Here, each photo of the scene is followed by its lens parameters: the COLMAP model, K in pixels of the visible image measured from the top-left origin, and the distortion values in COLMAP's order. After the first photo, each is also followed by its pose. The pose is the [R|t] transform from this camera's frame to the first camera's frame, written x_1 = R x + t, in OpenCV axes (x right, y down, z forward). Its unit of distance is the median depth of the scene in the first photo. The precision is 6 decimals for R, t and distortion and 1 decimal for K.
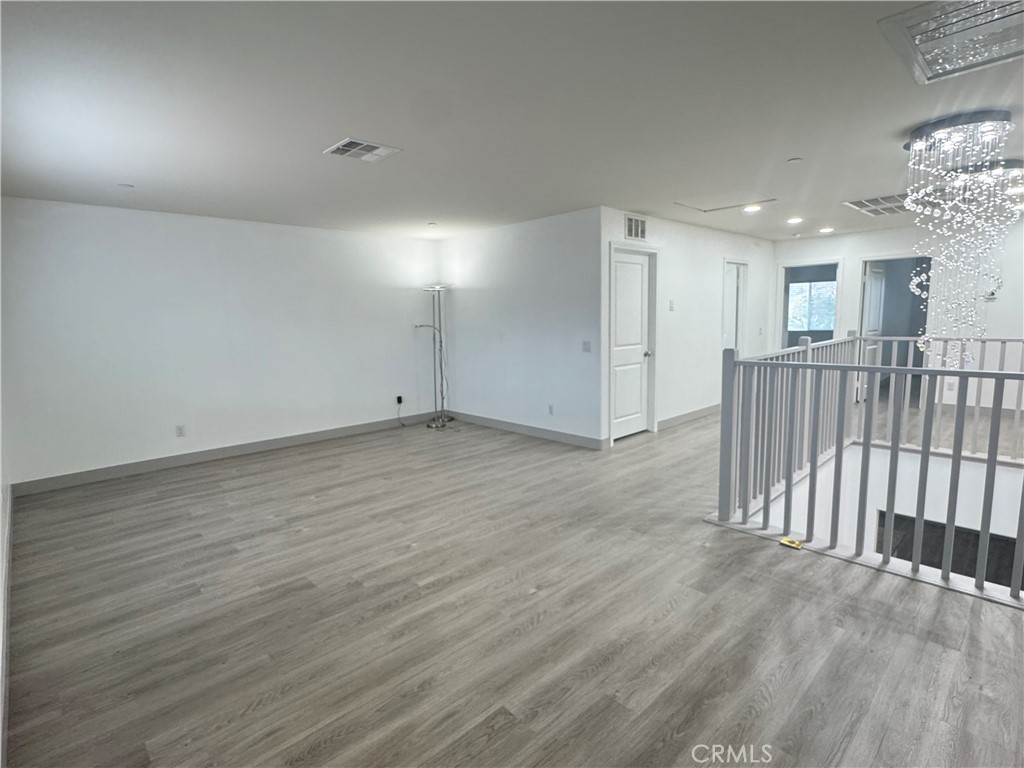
lens RADIAL K [[512.2, 0, 512.0], [0, 512.2, 382.2], [0, 0, 1]] dist [-0.009044, 0.001244]
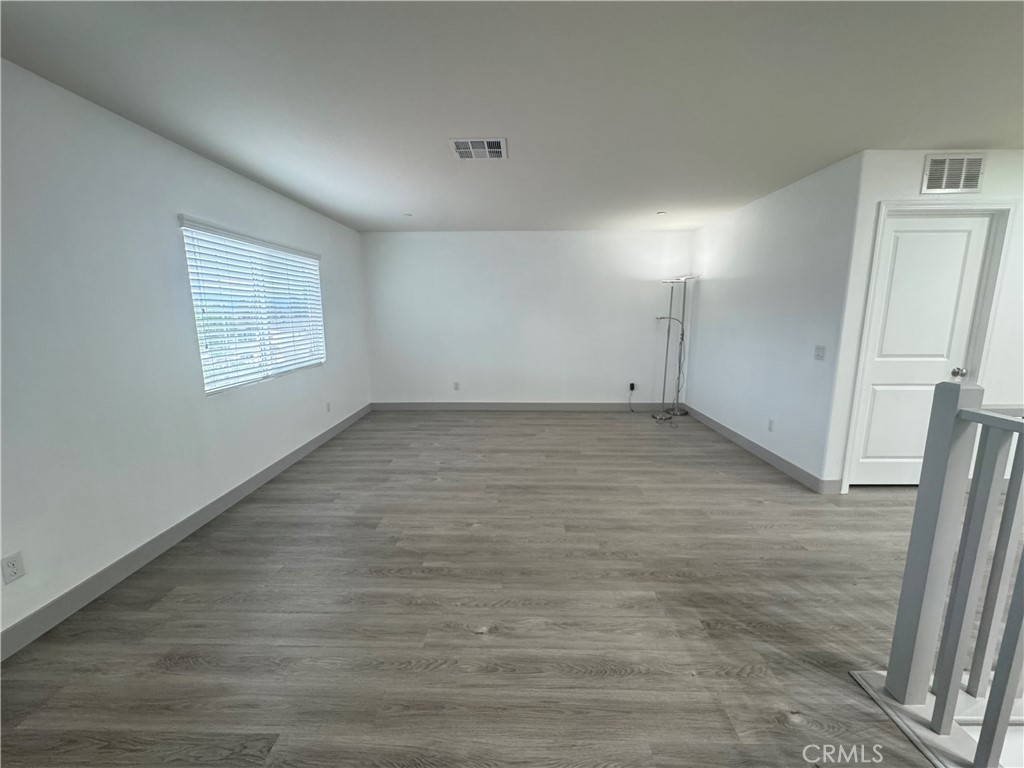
lens RADIAL K [[411.2, 0, 511.5], [0, 411.2, 382.6], [0, 0, 1]] dist [-0.005812, 0.000814]
pose [[0.712330, 0.139047, -0.687933, 0.320350], [-0.102174, 0.990281, 0.094361, -0.049490], [0.694368, 0.003073, 0.719614, 0.345817]]
